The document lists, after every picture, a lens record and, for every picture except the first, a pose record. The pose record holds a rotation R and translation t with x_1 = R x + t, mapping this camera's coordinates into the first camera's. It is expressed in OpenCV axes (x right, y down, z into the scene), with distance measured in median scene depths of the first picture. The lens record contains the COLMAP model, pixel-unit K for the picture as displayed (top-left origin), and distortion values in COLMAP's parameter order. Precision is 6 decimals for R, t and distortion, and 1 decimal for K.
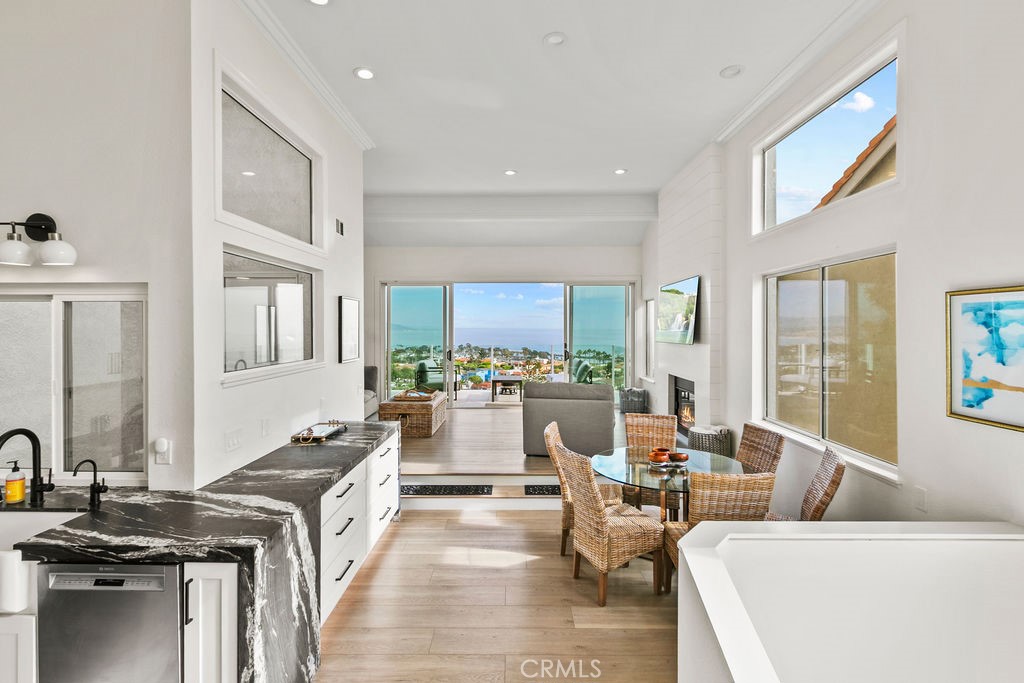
lens RADIAL K [[470.1, 0, 512.5], [0, 470.1, 329.6], [0, 0, 1]] dist [-0.001017, 0.000044]
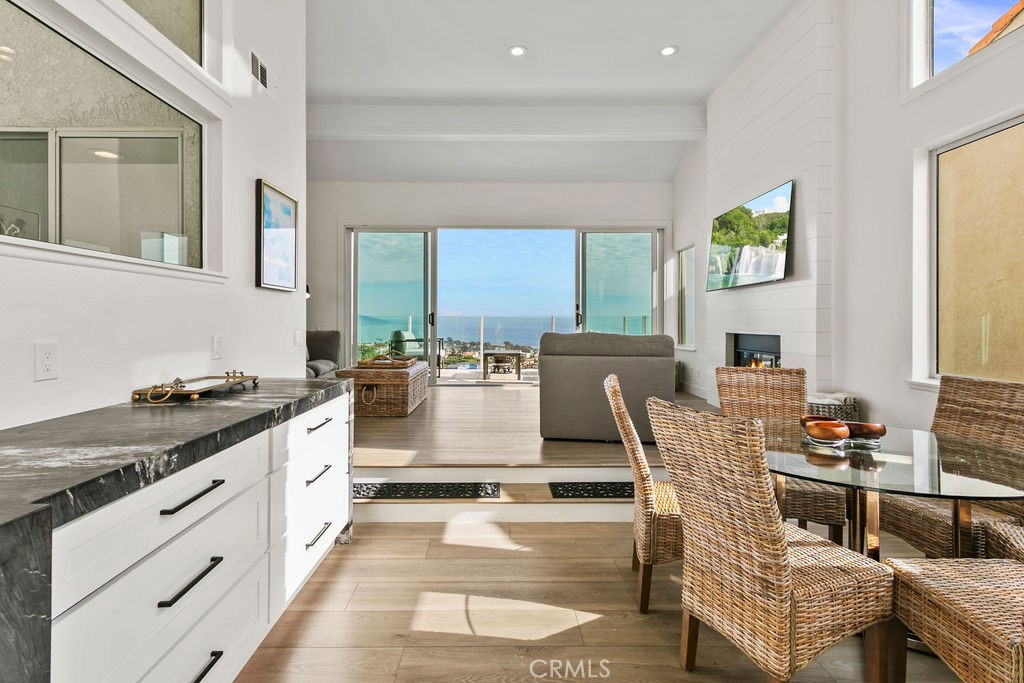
lens RADIAL K [[482.2, 0, 504.5], [0, 482.2, 319.7], [0, 0, 1]] dist [-0.001161, -0.000480]
pose [[0.999803, 0.004074, 0.019447, -0.050359], [-0.003979, 0.999980, -0.004966, 0.111977], [-0.019466, 0.004888, 0.999799, 0.341577]]
